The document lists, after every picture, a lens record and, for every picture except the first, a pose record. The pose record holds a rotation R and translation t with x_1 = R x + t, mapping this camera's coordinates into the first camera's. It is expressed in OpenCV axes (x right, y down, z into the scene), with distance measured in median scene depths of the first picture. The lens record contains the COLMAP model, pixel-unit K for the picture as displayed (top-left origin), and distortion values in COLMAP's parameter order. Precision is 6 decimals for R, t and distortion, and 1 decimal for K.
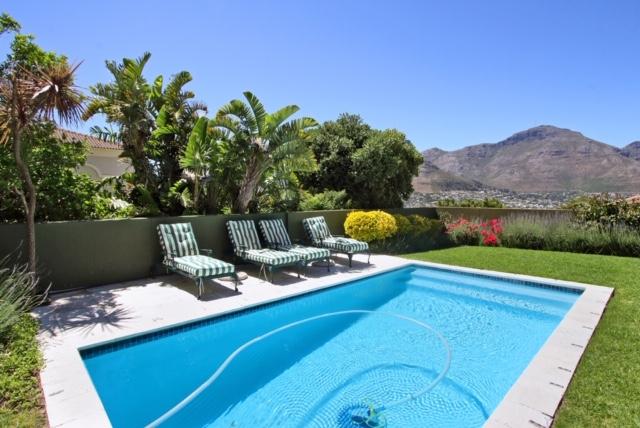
lens RADIAL K [[342.7, 0, 320.0], [0, 342.7, 214.0], [0, 0, 1]] dist [-0.001389, -0.000219]
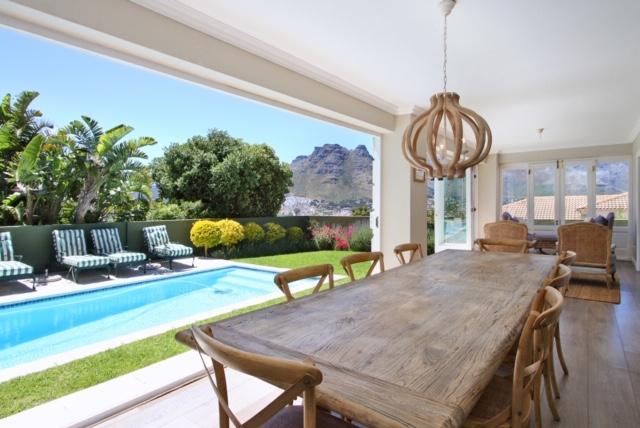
lens RADIAL K [[367.4, 0, 316.1], [0, 367.4, 203.0], [0, 0, 1]] dist [-0.000703, 0.000790]
pose [[0.991022, -0.003287, 0.133658, 0.327844], [0.010426, 0.998554, -0.052744, 0.002401], [-0.133292, 0.053664, 0.989623, -0.240615]]
